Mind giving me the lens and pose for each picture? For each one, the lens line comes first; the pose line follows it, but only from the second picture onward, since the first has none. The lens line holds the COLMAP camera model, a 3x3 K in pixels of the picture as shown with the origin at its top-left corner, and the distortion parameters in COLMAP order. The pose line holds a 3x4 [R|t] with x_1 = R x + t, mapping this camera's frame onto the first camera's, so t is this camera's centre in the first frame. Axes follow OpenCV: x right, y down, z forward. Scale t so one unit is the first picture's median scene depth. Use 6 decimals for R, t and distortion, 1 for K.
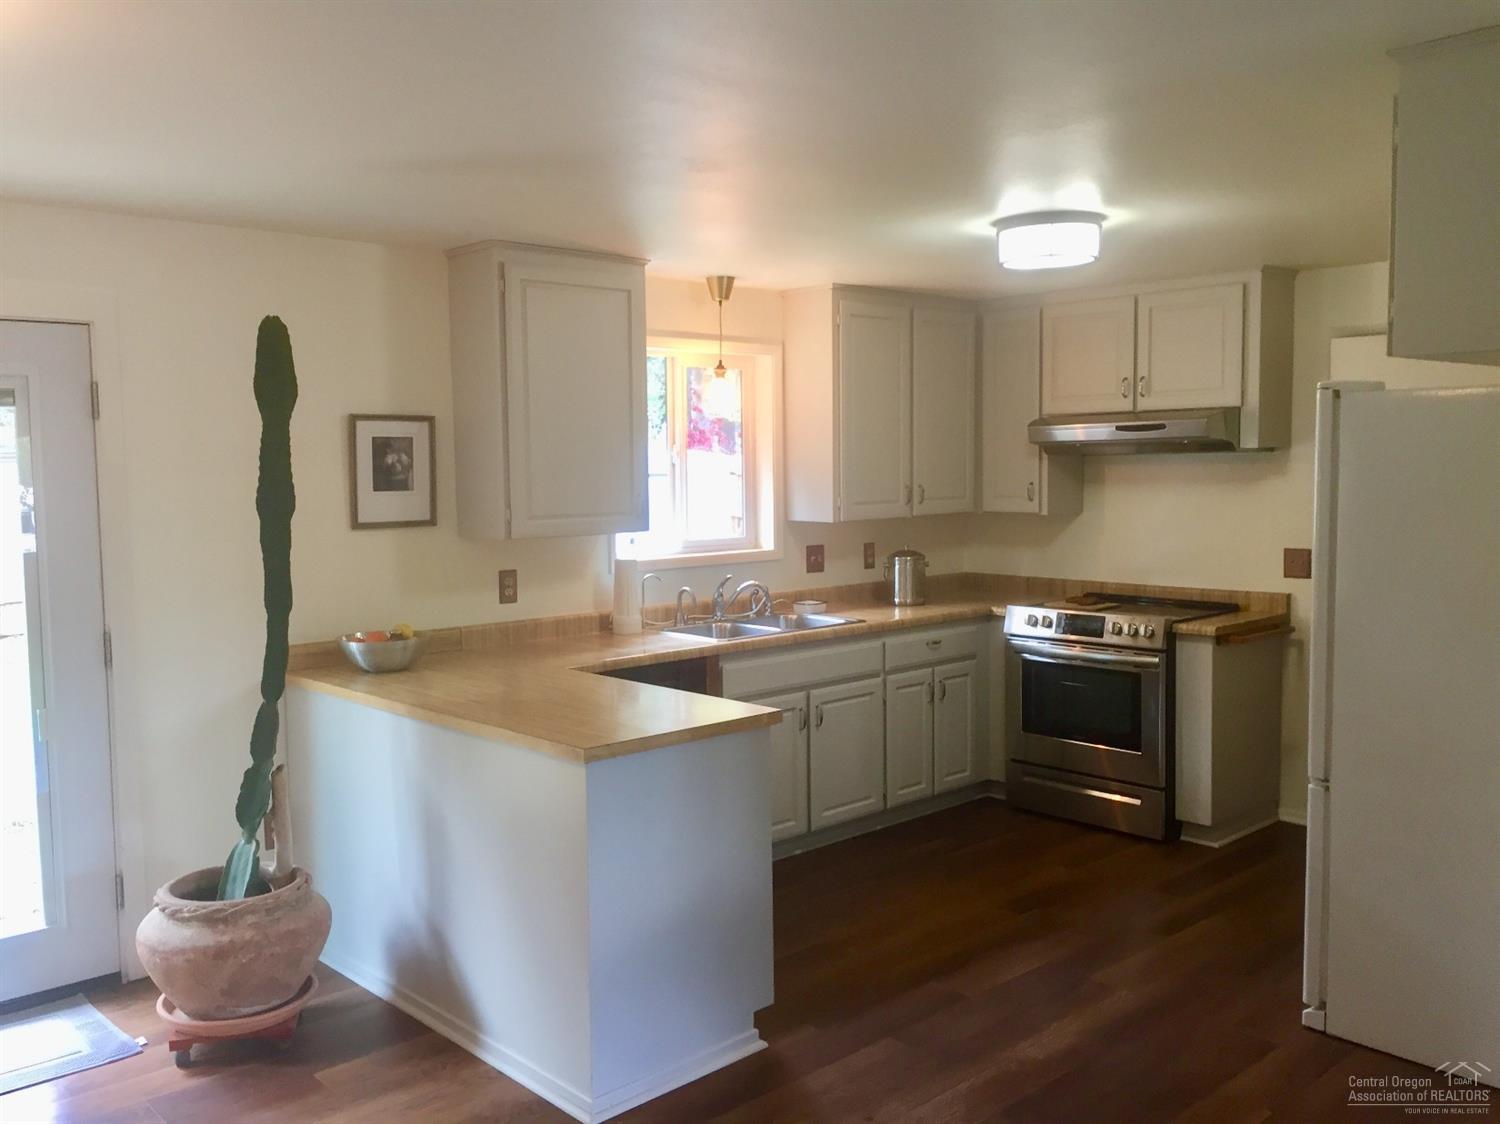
lens RADIAL K [[1280.9, 0, 753.9], [0, 1280.9, 562.0], [0, 0, 1]] dist [0.048736, -0.061010]
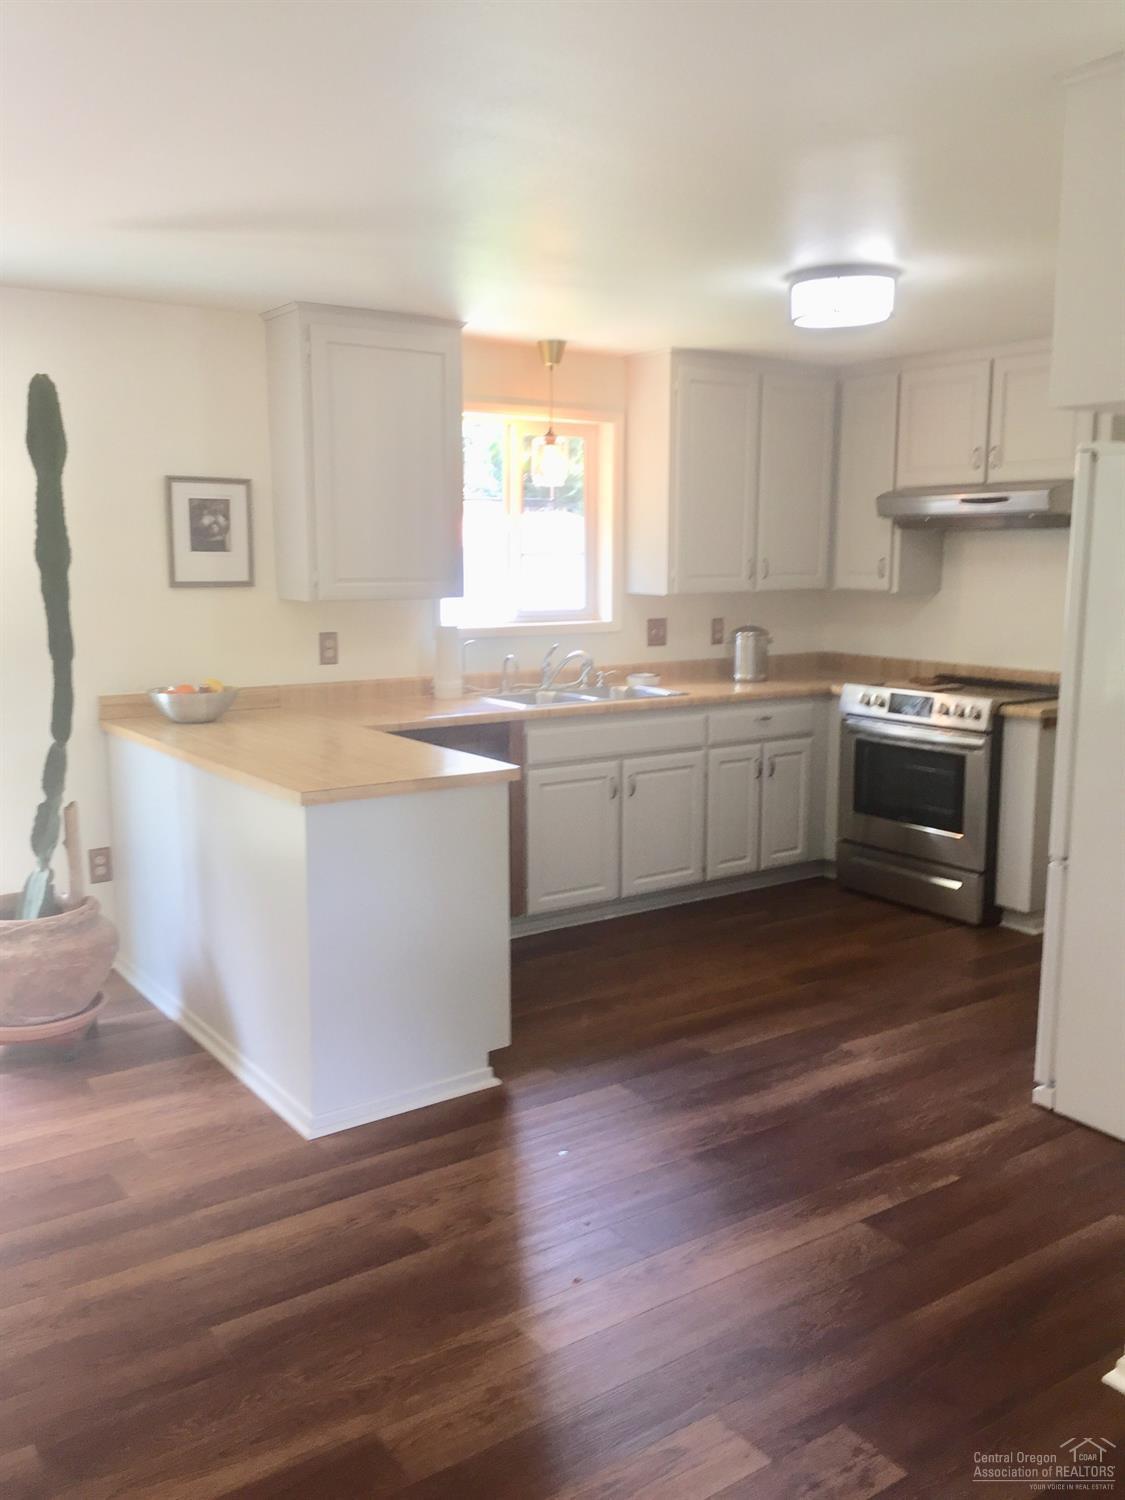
lens RADIAL K [[1280.9, 0, 558.4], [0, 1280.9, 764.4], [0, 0, 1]] dist [0.048736, -0.061010]
pose [[0.990830, 0.037792, -0.129720, 0.130733], [-0.025867, 0.995384, 0.092417, 0.011850], [0.132614, -0.088214, 0.987234, -0.006560]]
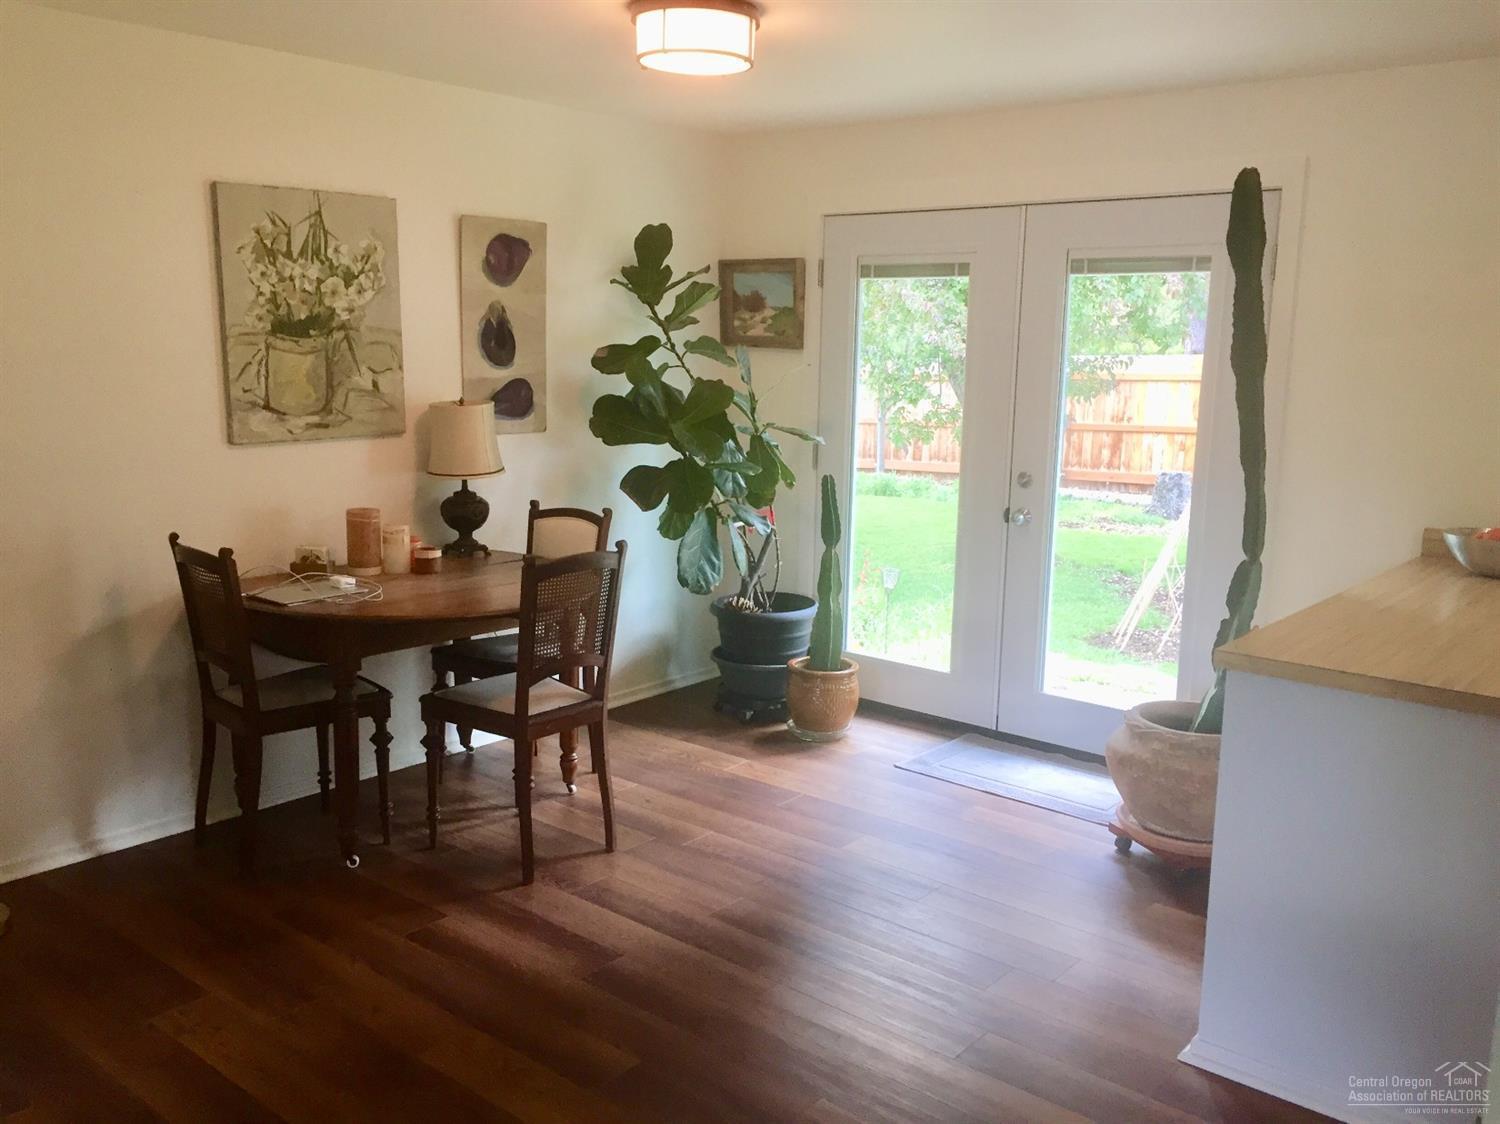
lens RADIAL K [[1280.9, 0, 758.0], [0, 1280.9, 567.3], [0, 0, 1]] dist [0.048736, -0.061010]
pose [[0.141638, 0.192991, -0.970924, 0.404956], [-0.098457, 0.978695, 0.180173, -0.022341], [0.985010, 0.070075, 0.157622, 0.338048]]
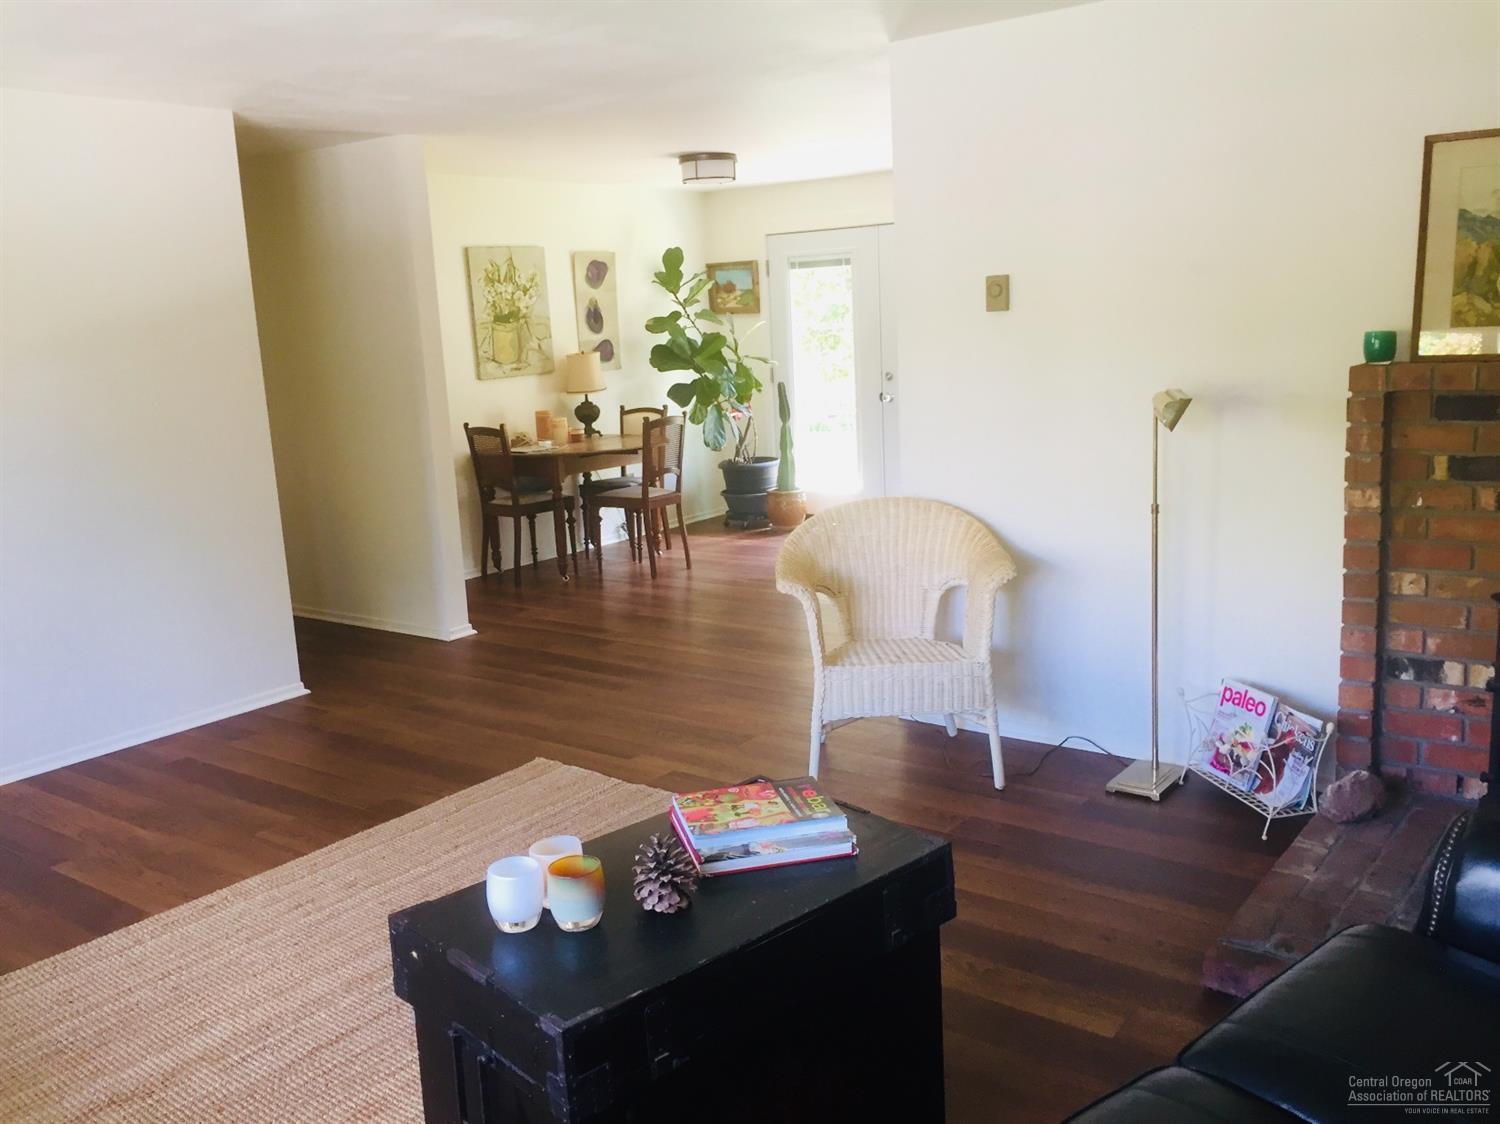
lens RADIAL K [[1280.9, 0, 745.6], [0, 1280.9, 565.2], [0, 0, 1]] dist [0.048736, -0.061010]
pose [[0.188192, 0.195948, -0.962387, 1.188436], [-0.031026, 0.980592, 0.193588, -0.012311], [0.981642, -0.006573, 0.190619, 0.153905]]
